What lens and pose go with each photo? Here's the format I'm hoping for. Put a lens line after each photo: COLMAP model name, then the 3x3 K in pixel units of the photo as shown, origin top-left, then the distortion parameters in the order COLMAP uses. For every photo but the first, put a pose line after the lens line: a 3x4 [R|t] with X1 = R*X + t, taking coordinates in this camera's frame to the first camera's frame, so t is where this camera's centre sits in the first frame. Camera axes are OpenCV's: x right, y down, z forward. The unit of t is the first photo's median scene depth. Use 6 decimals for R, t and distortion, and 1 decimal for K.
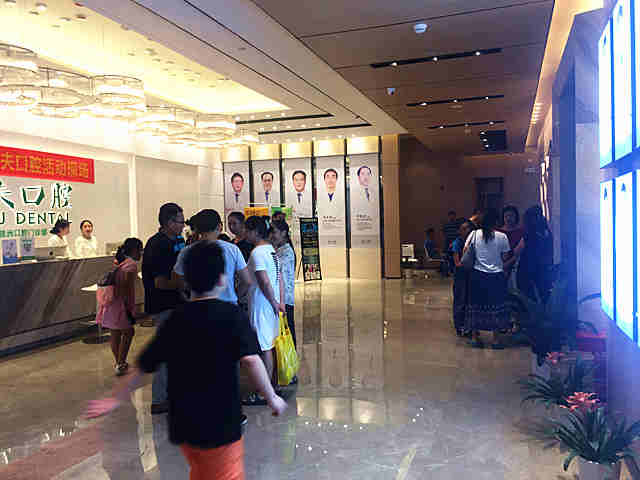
lens RADIAL K [[544.9, 0, 319.3], [0, 544.9, 240.6], [0, 0, 1]] dist [0.000825, 0.000398]
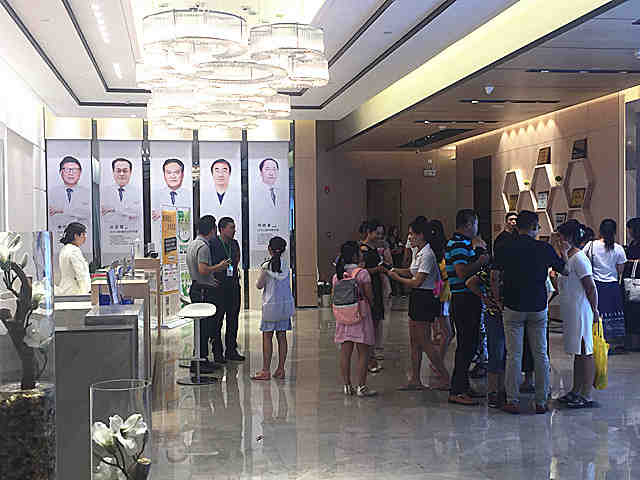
lens RADIAL K [[863.2, 0, 319.7], [0, 863.2, 239.8], [0, 0, 1]] dist [0.011786, 0.000000]
pose [[0.871747, 0.007357, 0.489902, -0.415817], [0.007625, 0.999562, -0.028579, 0.008592], [-0.489898, 0.028650, 0.871309, -0.056654]]
